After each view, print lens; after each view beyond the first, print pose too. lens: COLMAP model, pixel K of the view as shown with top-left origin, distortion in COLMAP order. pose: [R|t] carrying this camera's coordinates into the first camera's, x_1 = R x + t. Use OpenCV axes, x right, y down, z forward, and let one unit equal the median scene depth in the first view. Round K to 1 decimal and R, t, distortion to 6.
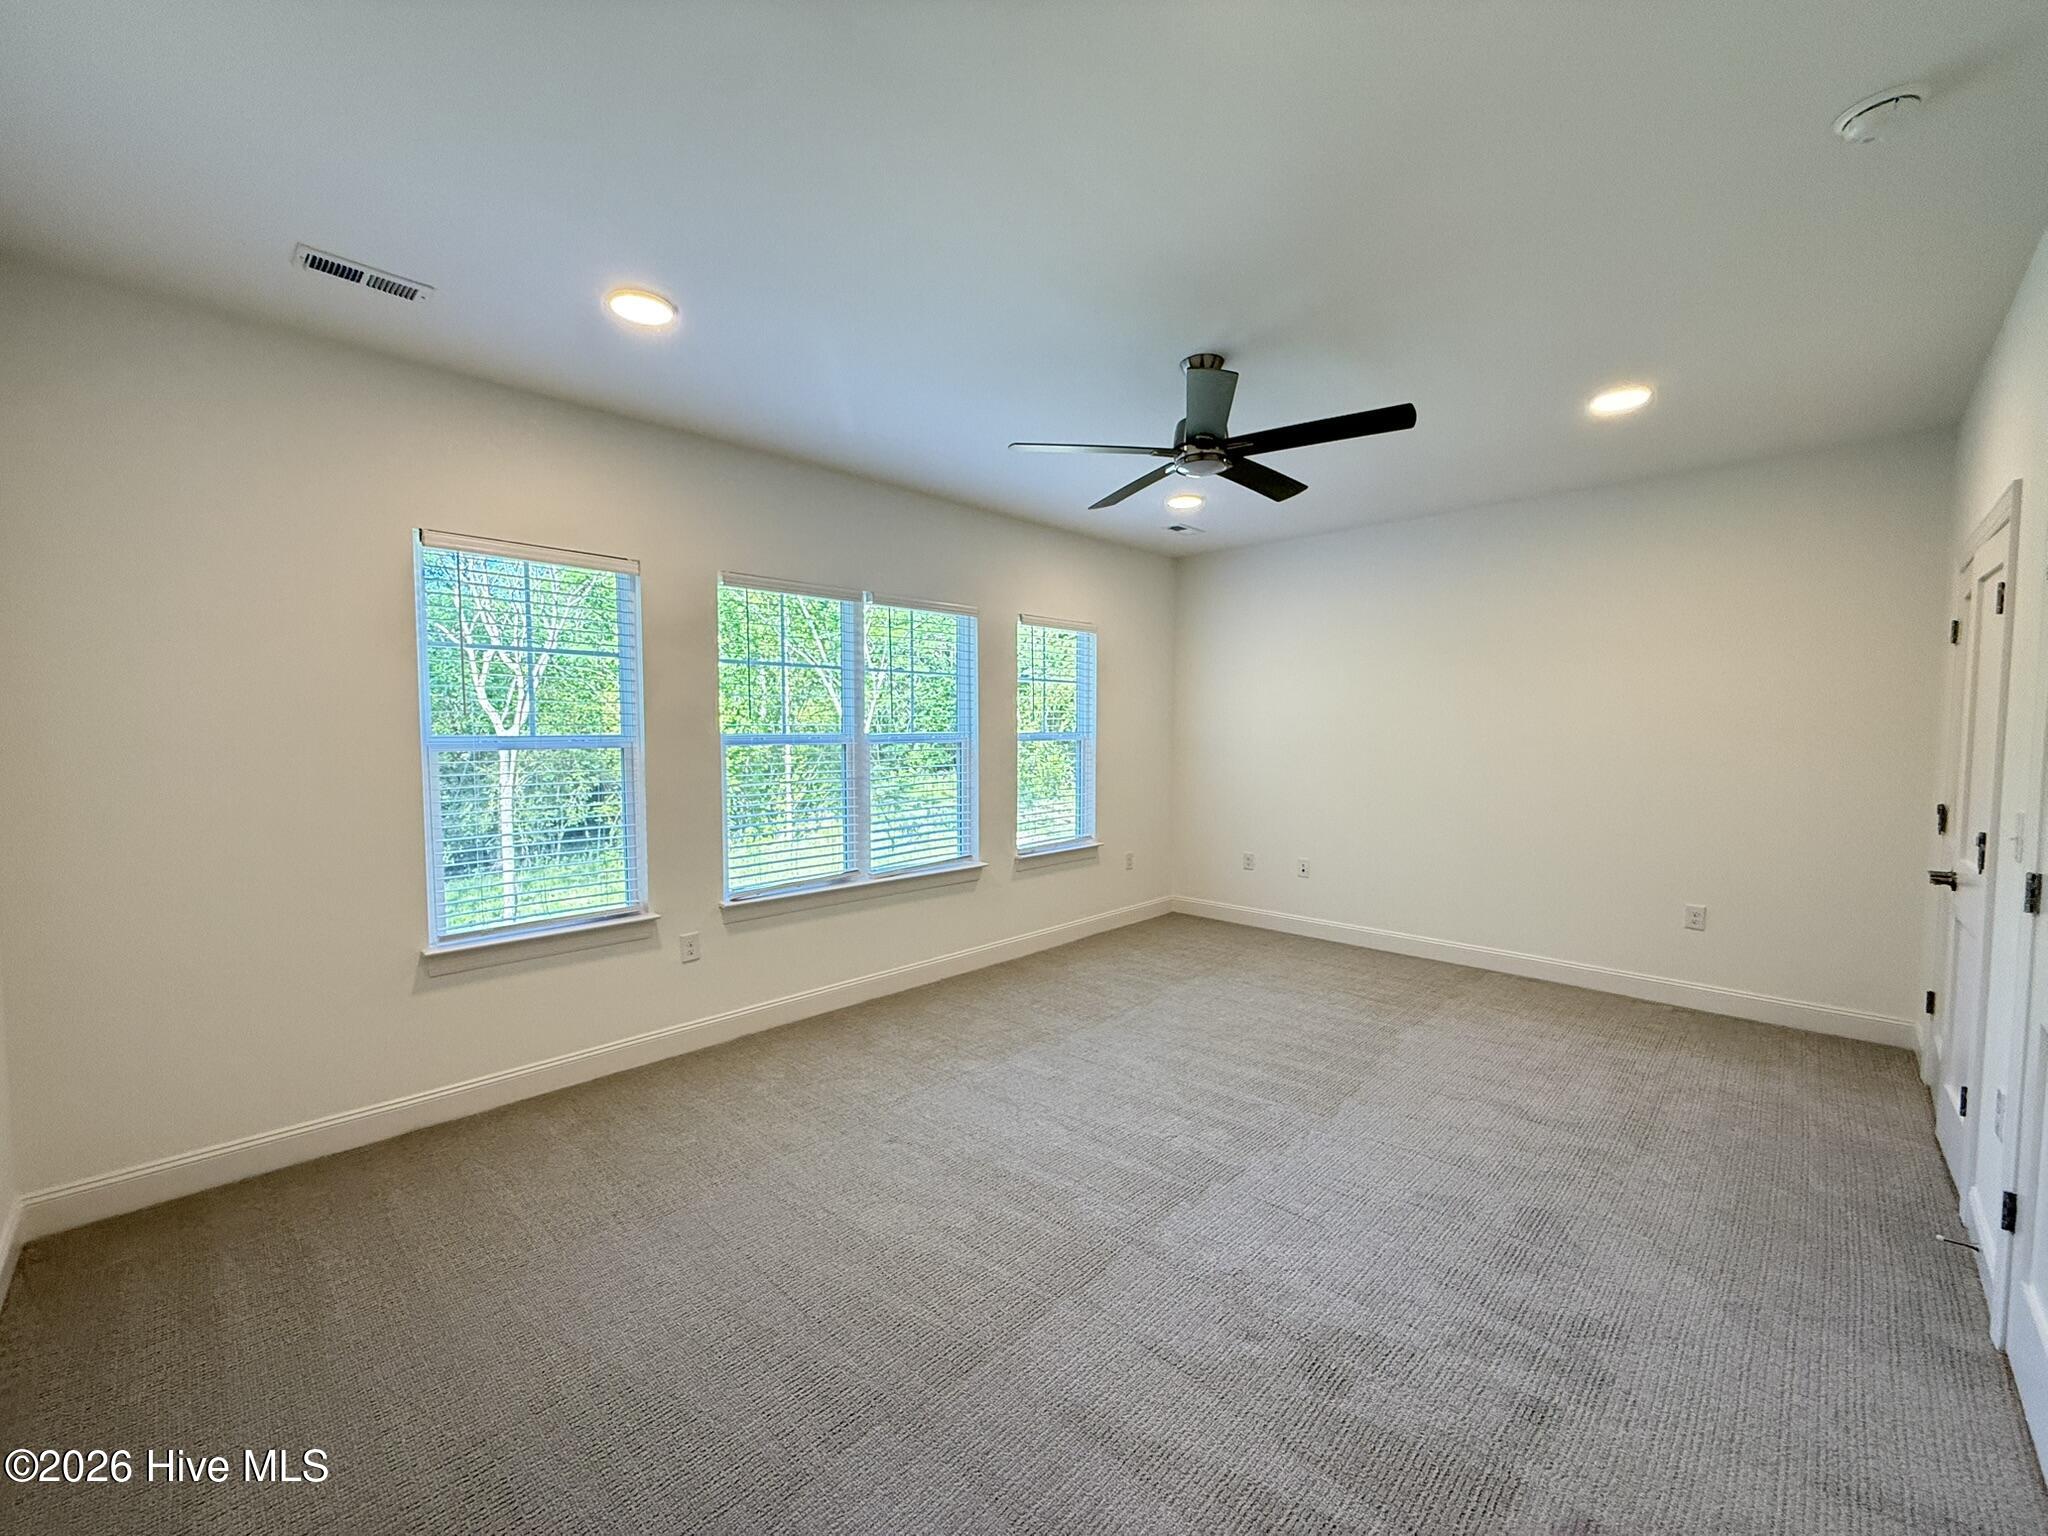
lens RADIAL K [[817.0, 0, 1022.1], [0, 817.0, 775.3], [0, 0, 1]] dist [0.000617, 0.000154]
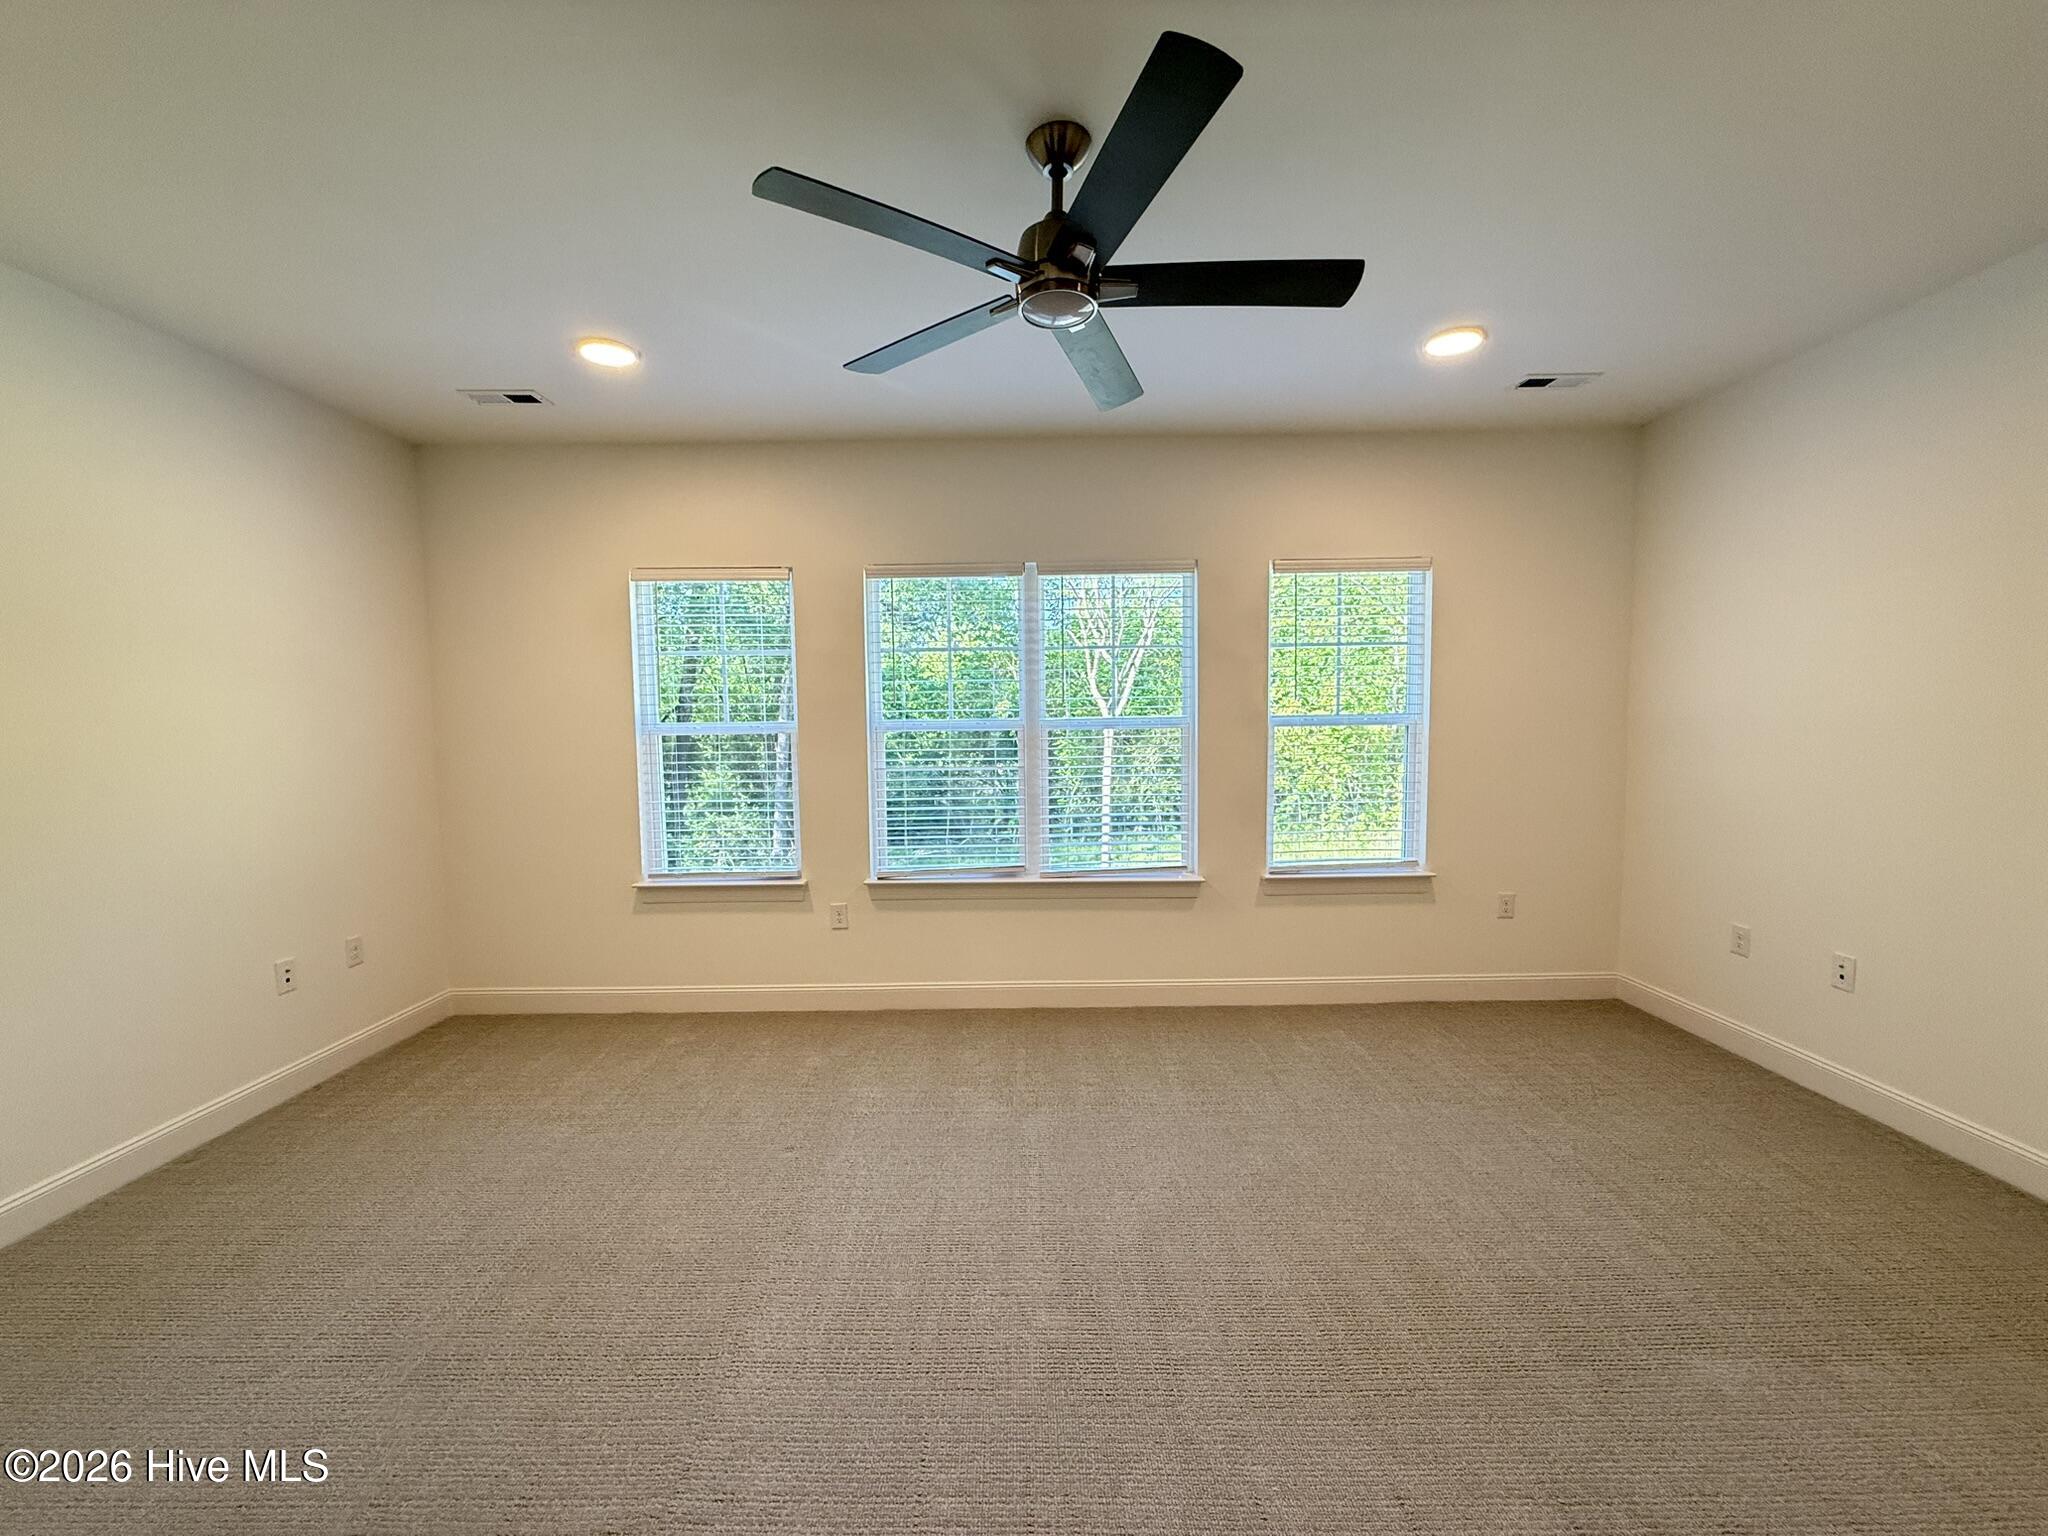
lens RADIAL K [[814.4, 0, 1024.0], [0, 814.4, 768.0], [0, 0, 1]] dist [0.000507, 0.000120]
pose [[0.698912, 0.037858, -0.714205, 0.522445], [-0.029108, 0.999276, 0.024485, -0.020584], [0.714616, 0.003676, 0.699508, 0.401494]]
